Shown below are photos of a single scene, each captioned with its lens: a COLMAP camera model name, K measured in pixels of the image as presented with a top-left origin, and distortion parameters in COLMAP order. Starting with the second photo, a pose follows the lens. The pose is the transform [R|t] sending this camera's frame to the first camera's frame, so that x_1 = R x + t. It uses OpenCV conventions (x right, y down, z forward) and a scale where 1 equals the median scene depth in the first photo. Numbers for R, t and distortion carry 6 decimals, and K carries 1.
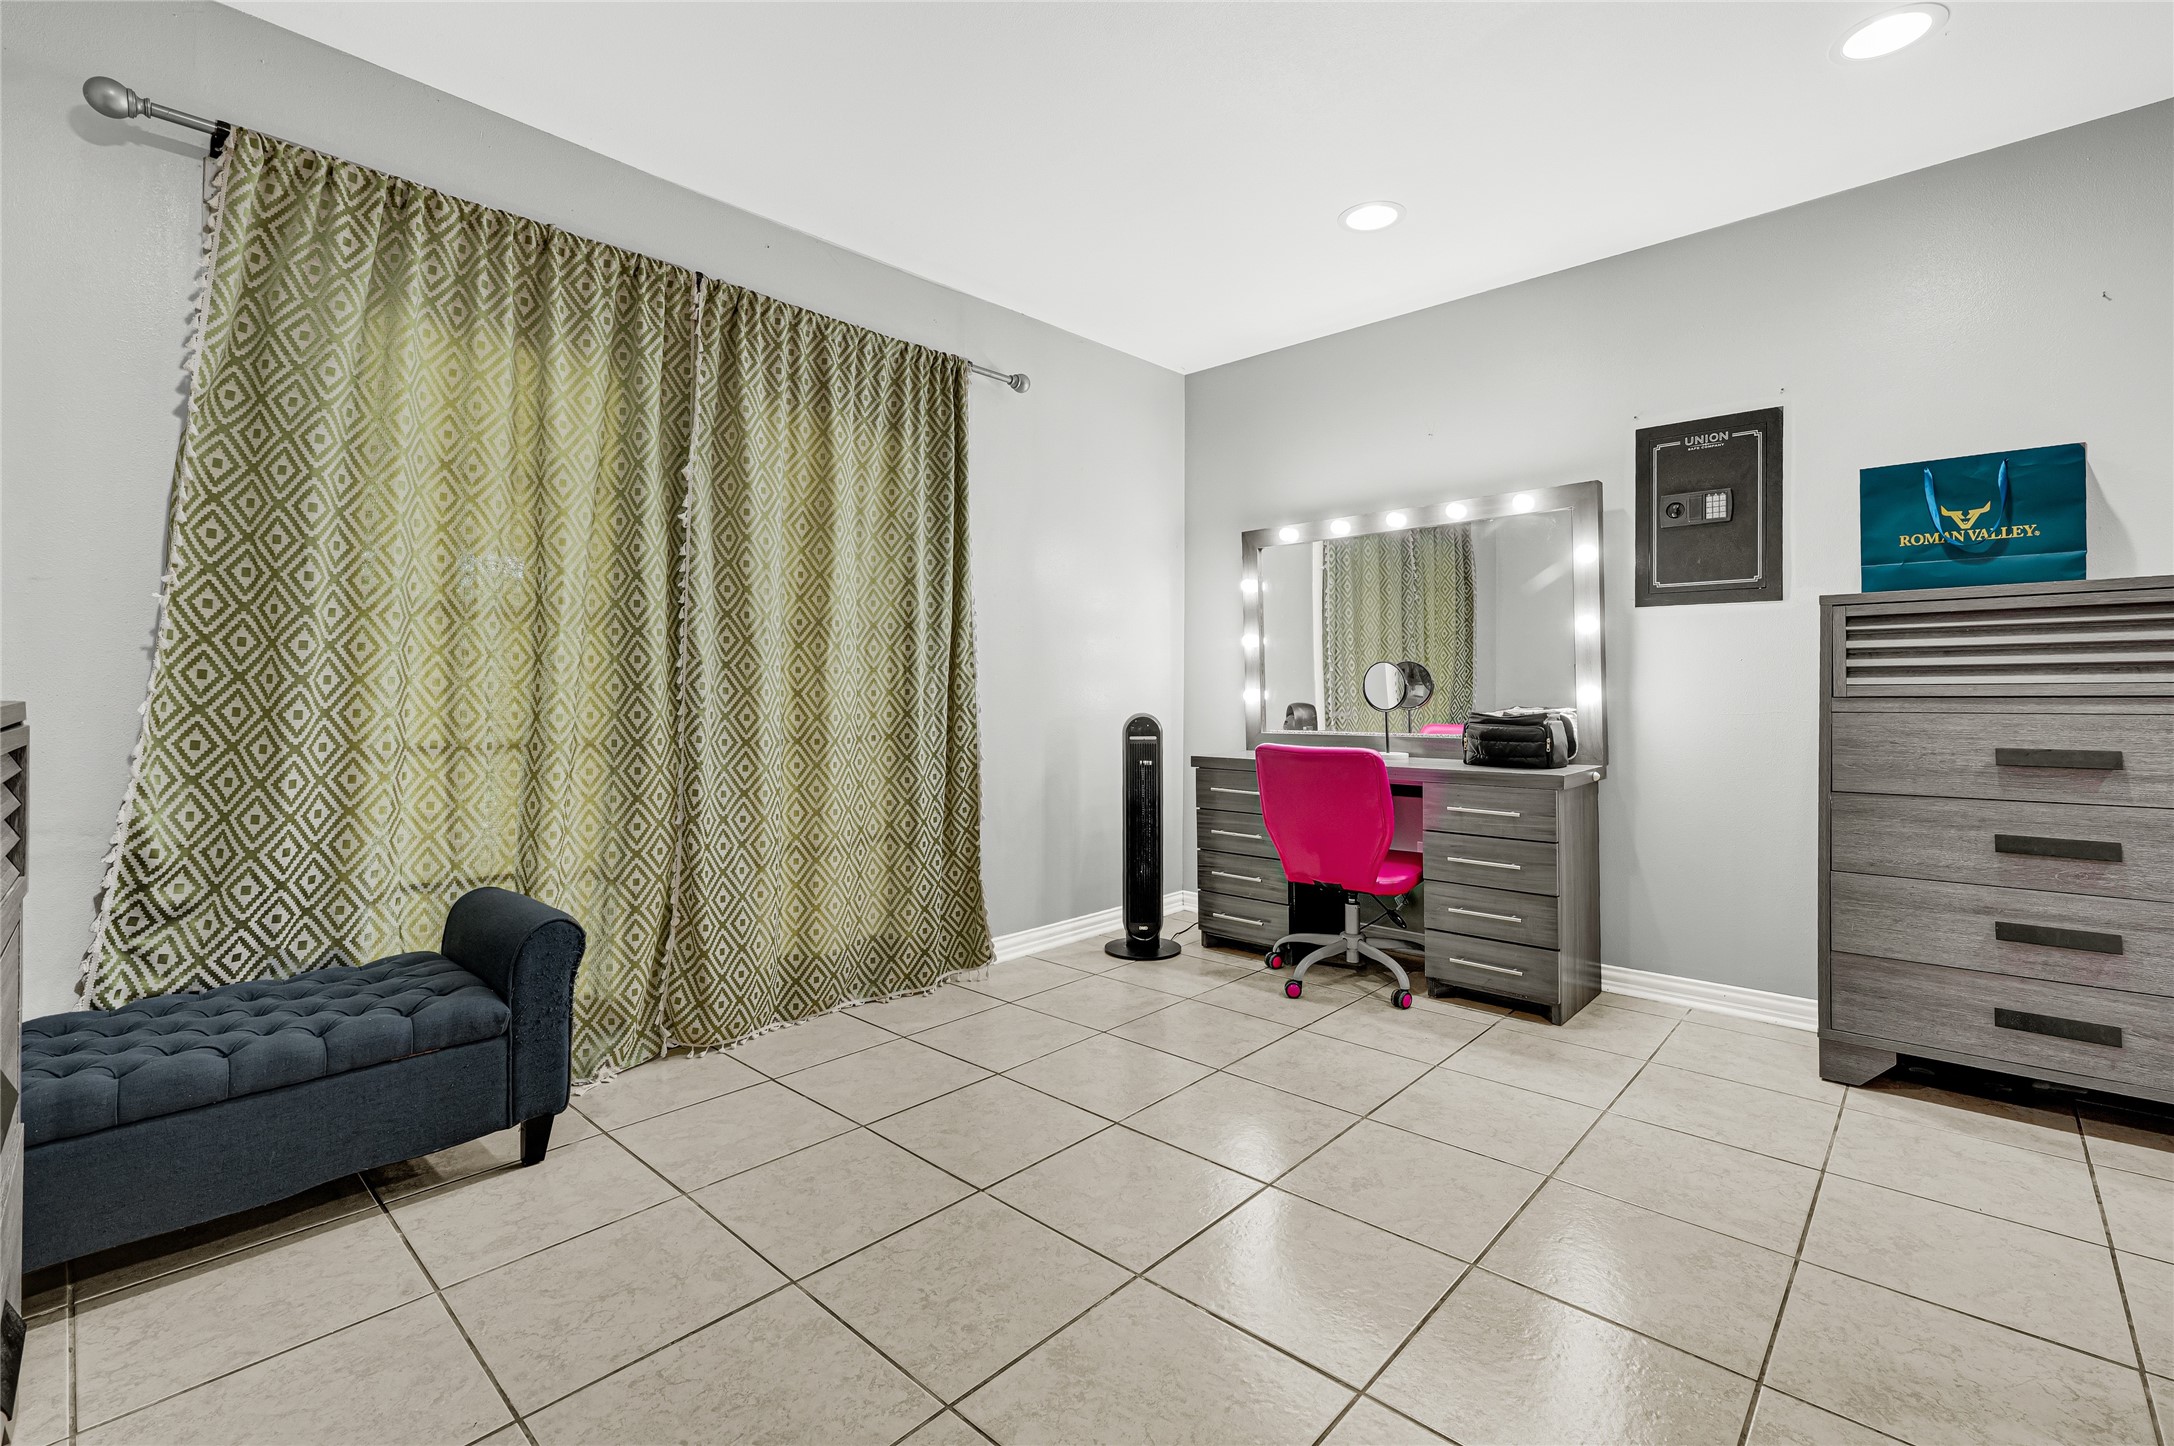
lens RADIAL K [[955.3, 0, 1053.8], [0, 955.3, 695.7], [0, 0, 1]] dist [-0.001281, -0.000192]
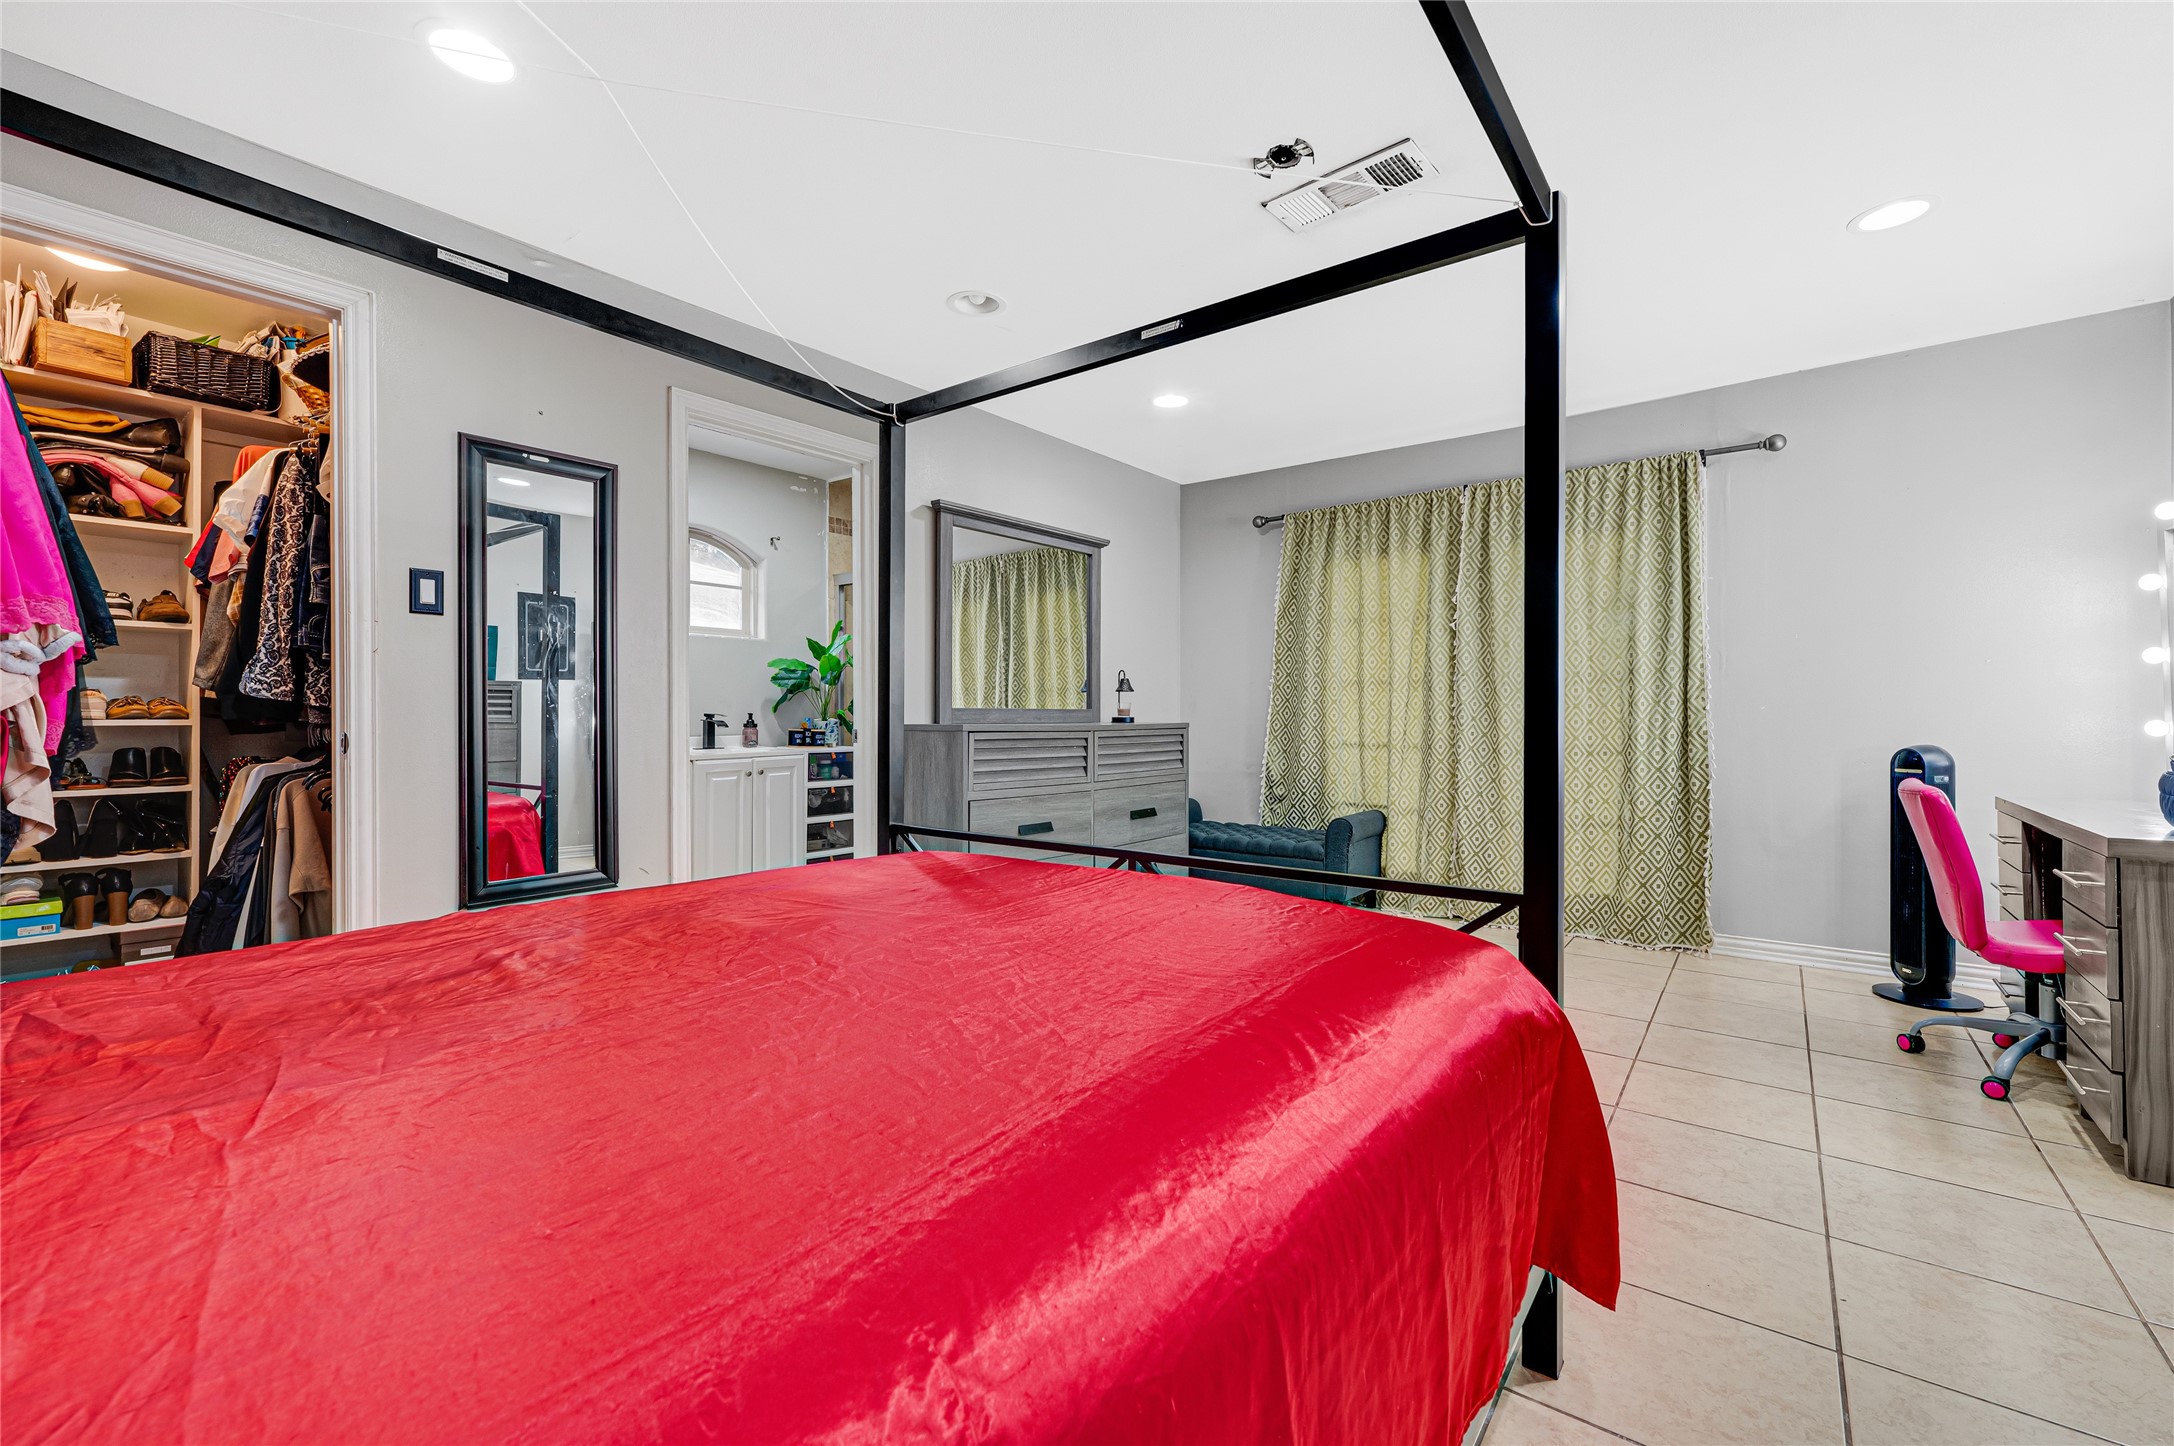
lens RADIAL K [[887.2, 0, 1086.1], [0, 887.2, 727.5], [0, 0, 1]] dist [-0.000591, -0.000027]
pose [[0.089831, 0.011595, -0.995890, 1.287498], [-0.004398, 0.999927, 0.011246, -0.006581], [0.995947, 0.003370, 0.089875, 0.154923]]
